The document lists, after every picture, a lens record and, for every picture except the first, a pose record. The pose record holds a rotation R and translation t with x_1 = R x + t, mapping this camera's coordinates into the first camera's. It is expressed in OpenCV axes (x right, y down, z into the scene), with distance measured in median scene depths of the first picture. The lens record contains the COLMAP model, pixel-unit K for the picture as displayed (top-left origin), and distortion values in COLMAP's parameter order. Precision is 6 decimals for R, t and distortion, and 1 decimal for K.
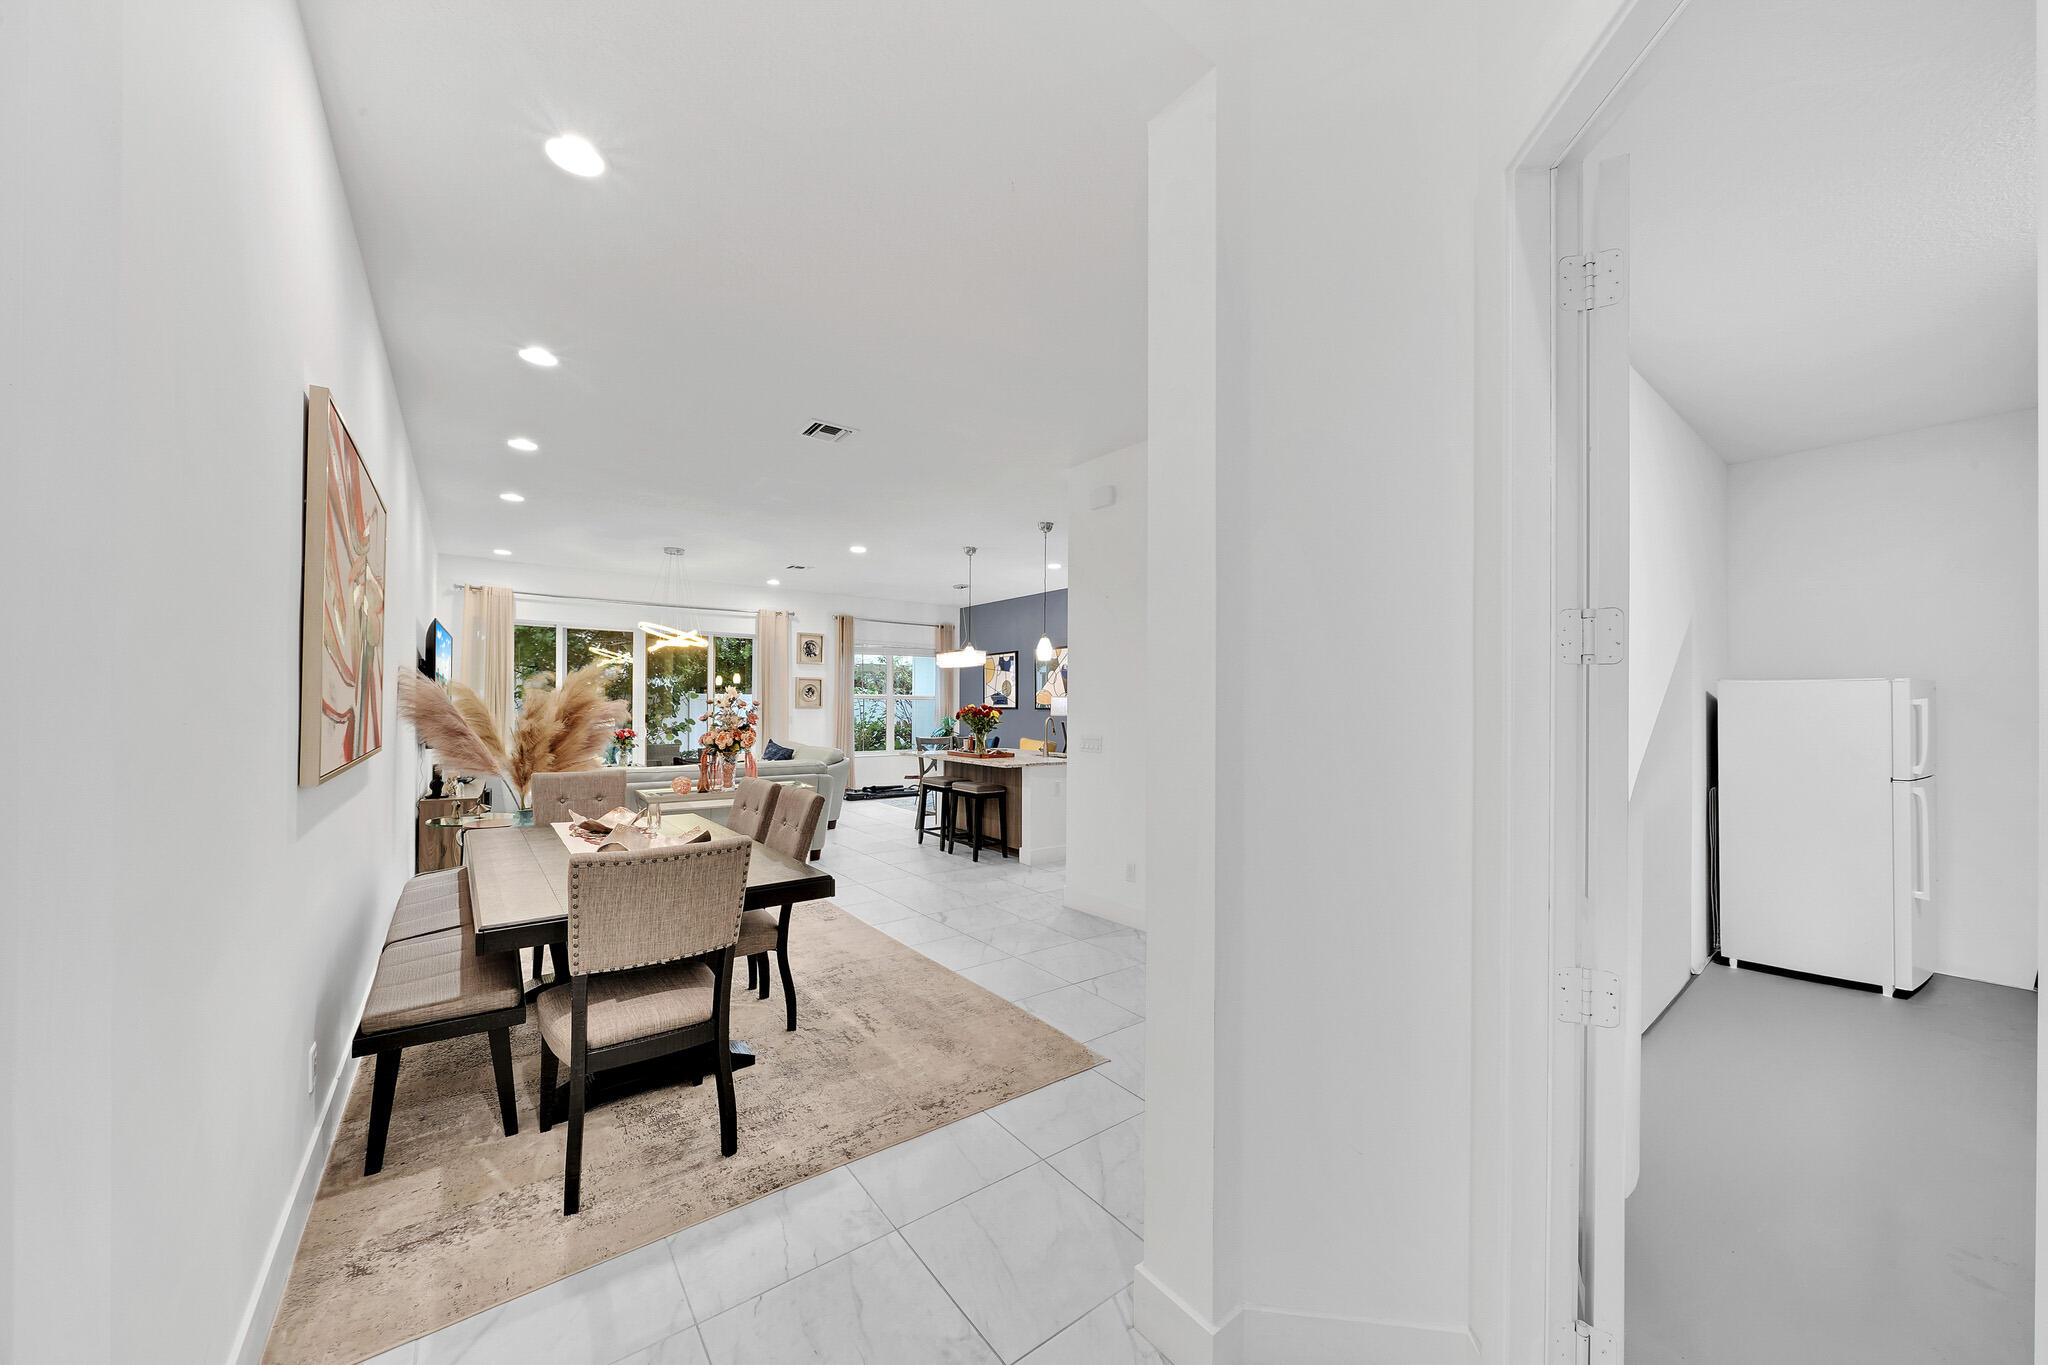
lens RADIAL K [[714.1, 0, 1029.6], [0, 714.1, 707.6], [0, 0, 1]] dist [-0.004956, -0.000022]
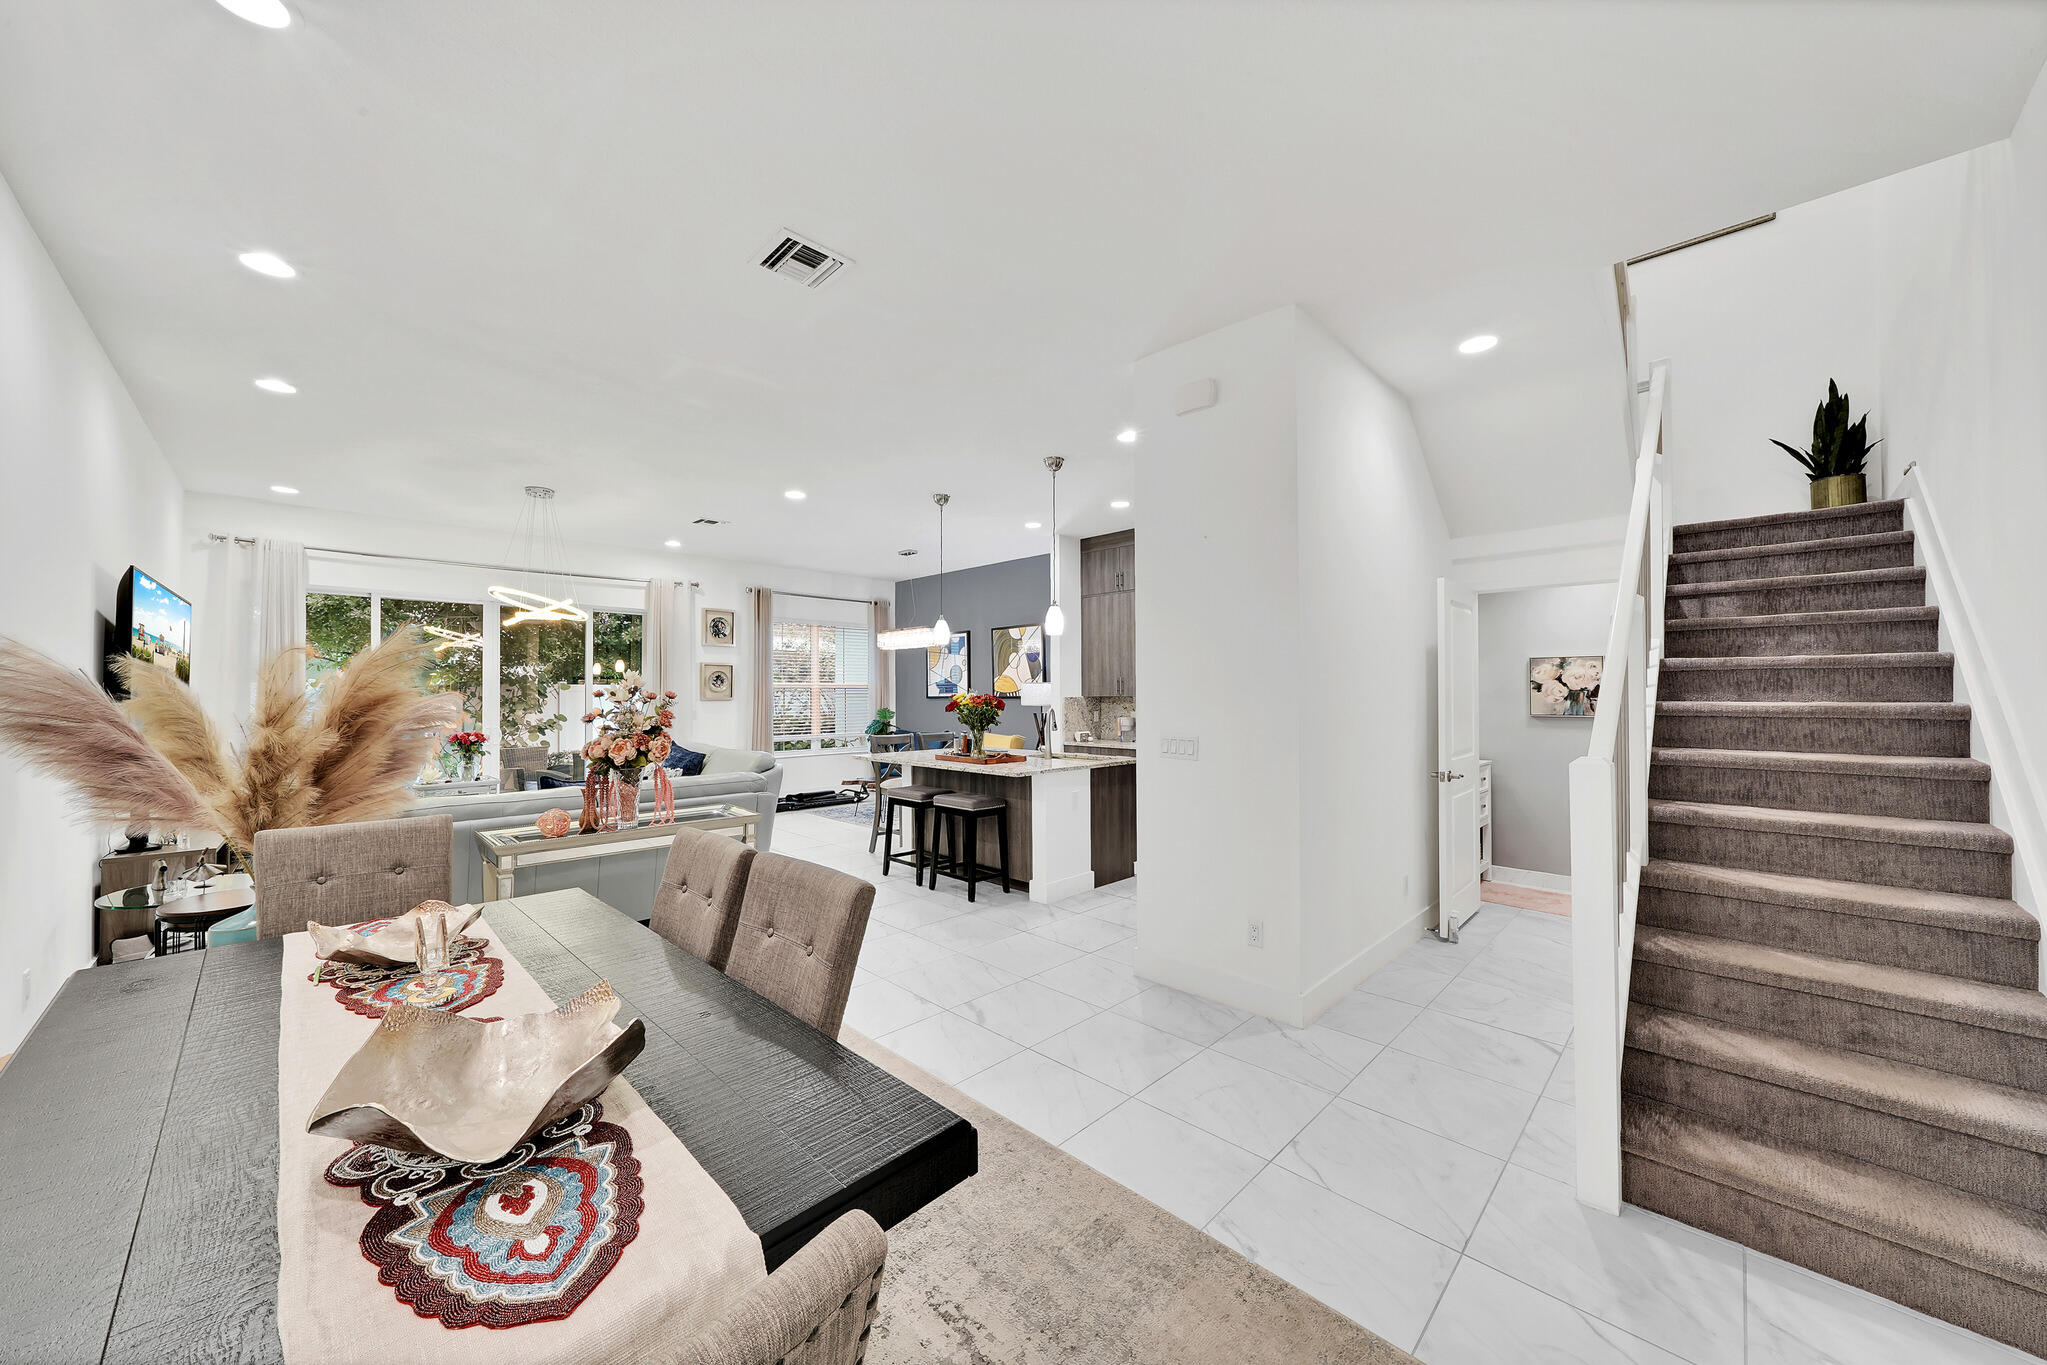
lens RADIAL K [[713.8, 0, 1017.6], [0, 713.8, 687.6], [0, 0, 1]] dist [-0.004956, -0.000022]
pose [[0.991620, -0.010417, 0.128765, -0.106655], [0.011831, 0.999878, -0.010216, -0.001780], [-0.128643, 0.011654, 0.991622, 0.211485]]
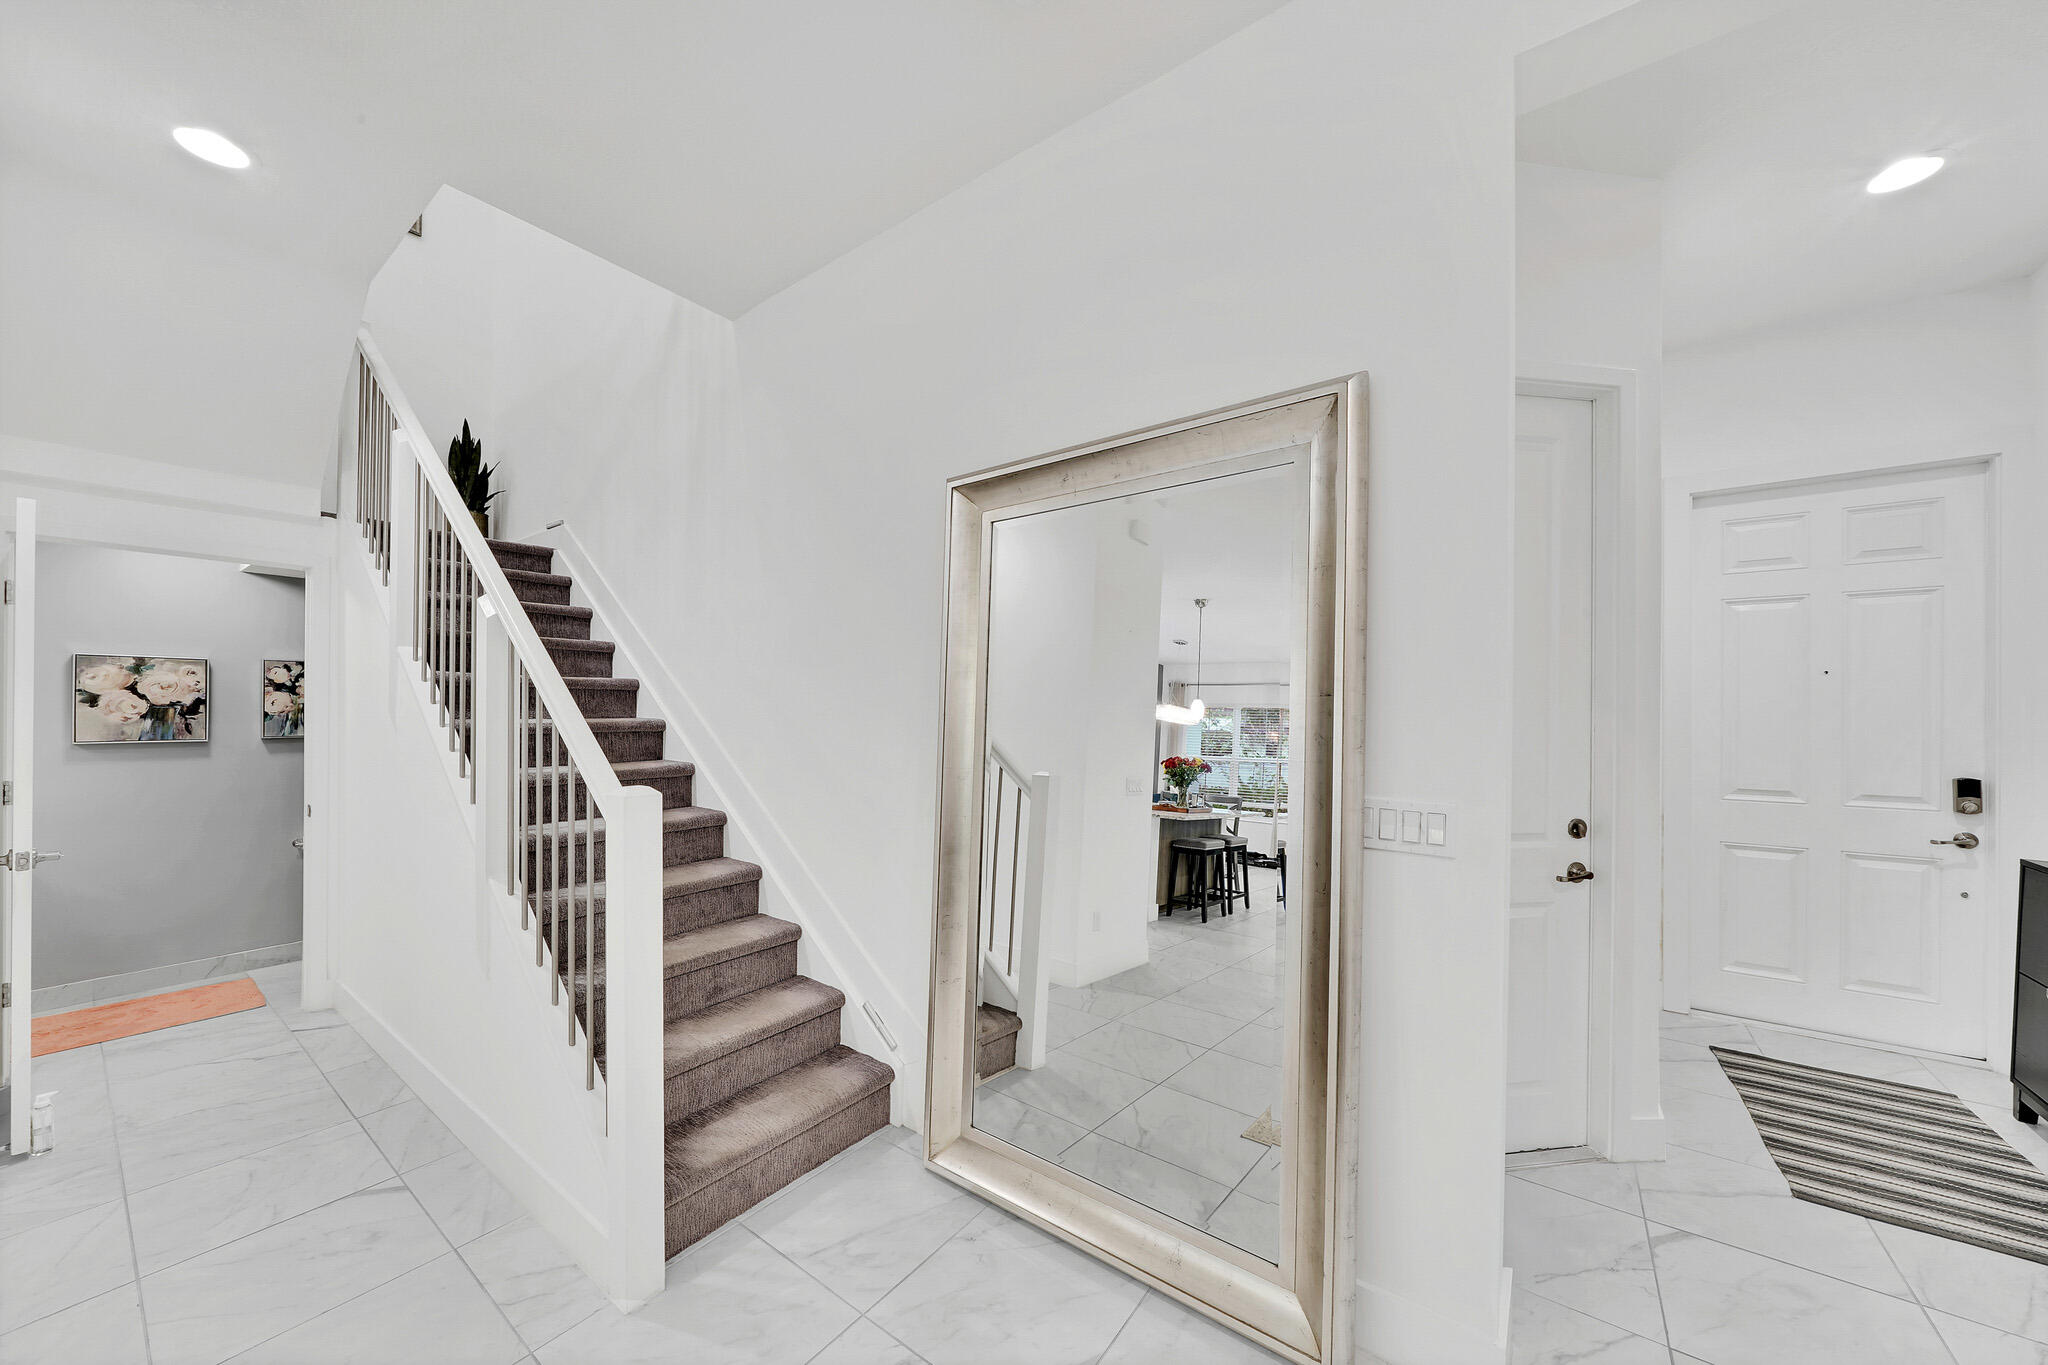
lens RADIAL K [[714.1, 0, 1015.0], [0, 714.1, 714.6], [0, 0, 1]] dist [-0.004956, -0.000022]
pose [[-0.275249, -0.017532, 0.961213, -0.112663], [-0.003959, 0.999846, 0.017103, -0.003898], [-0.961365, 0.000902, -0.275276, 0.393702]]
